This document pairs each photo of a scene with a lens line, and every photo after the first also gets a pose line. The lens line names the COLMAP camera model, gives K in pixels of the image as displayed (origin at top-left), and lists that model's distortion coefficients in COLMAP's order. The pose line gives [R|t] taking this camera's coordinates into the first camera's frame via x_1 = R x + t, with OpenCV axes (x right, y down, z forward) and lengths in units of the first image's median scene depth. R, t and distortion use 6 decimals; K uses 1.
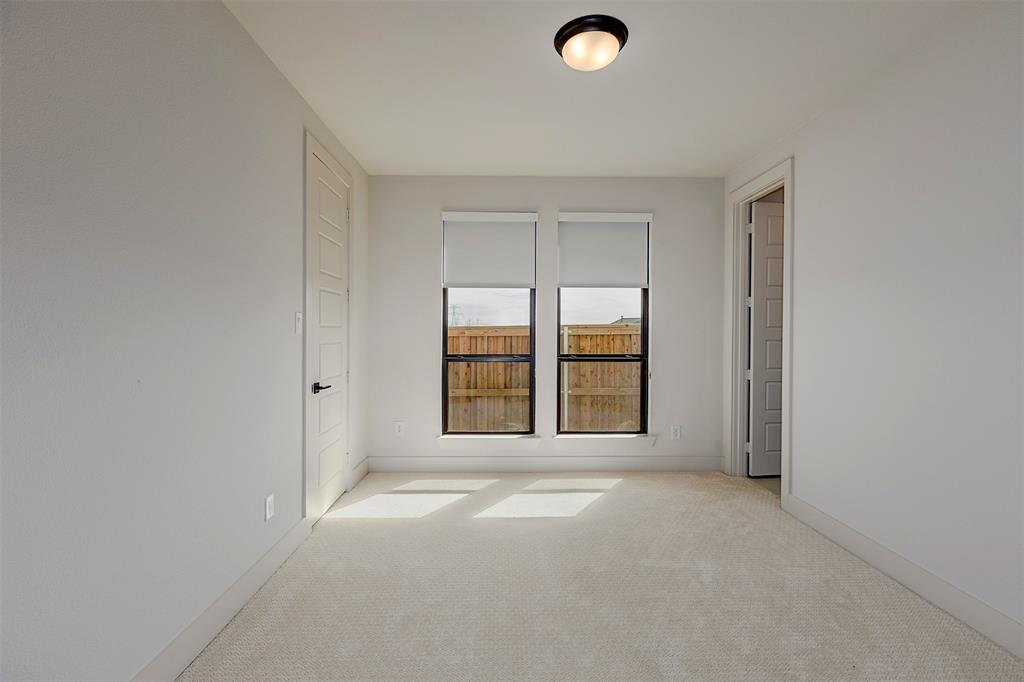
lens RADIAL K [[458.1, 0, 511.9], [0, 458.1, 337.1], [0, 0, 1]] dist [0.000719, 0.000186]
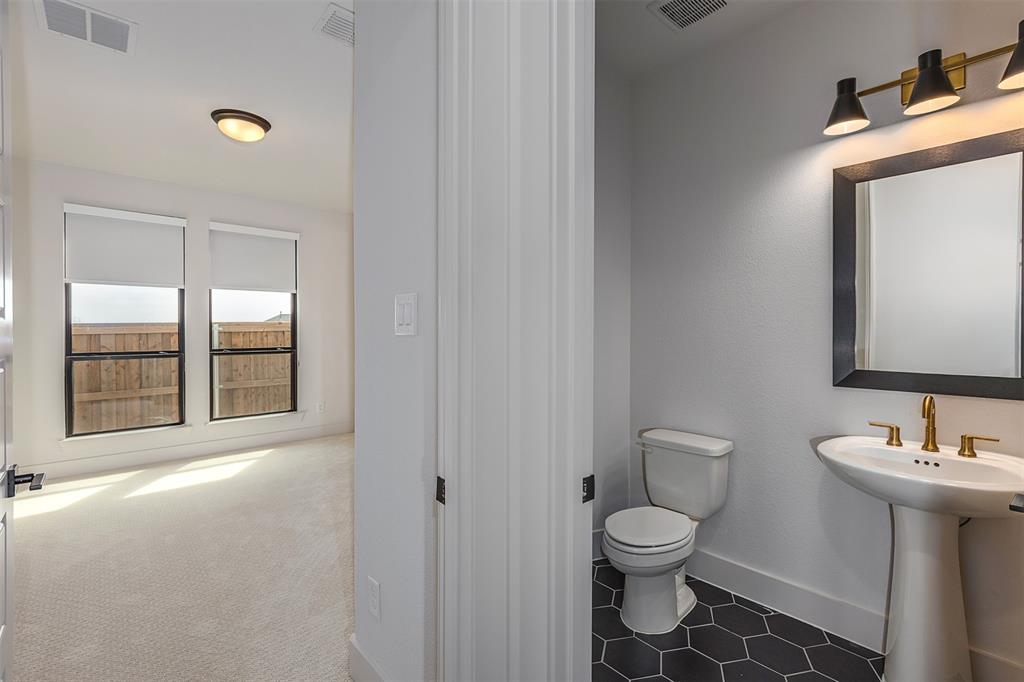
lens RADIAL K [[458.1, 0, 511.4], [0, 458.1, 333.1], [0, 0, 1]] dist [0.000719, 0.000186]
pose [[0.763698, -0.009434, 0.645504, -0.052823], [0.010964, 0.999939, 0.001641, 0.005013], [-0.645480, 0.005824, 0.763755, -0.288742]]
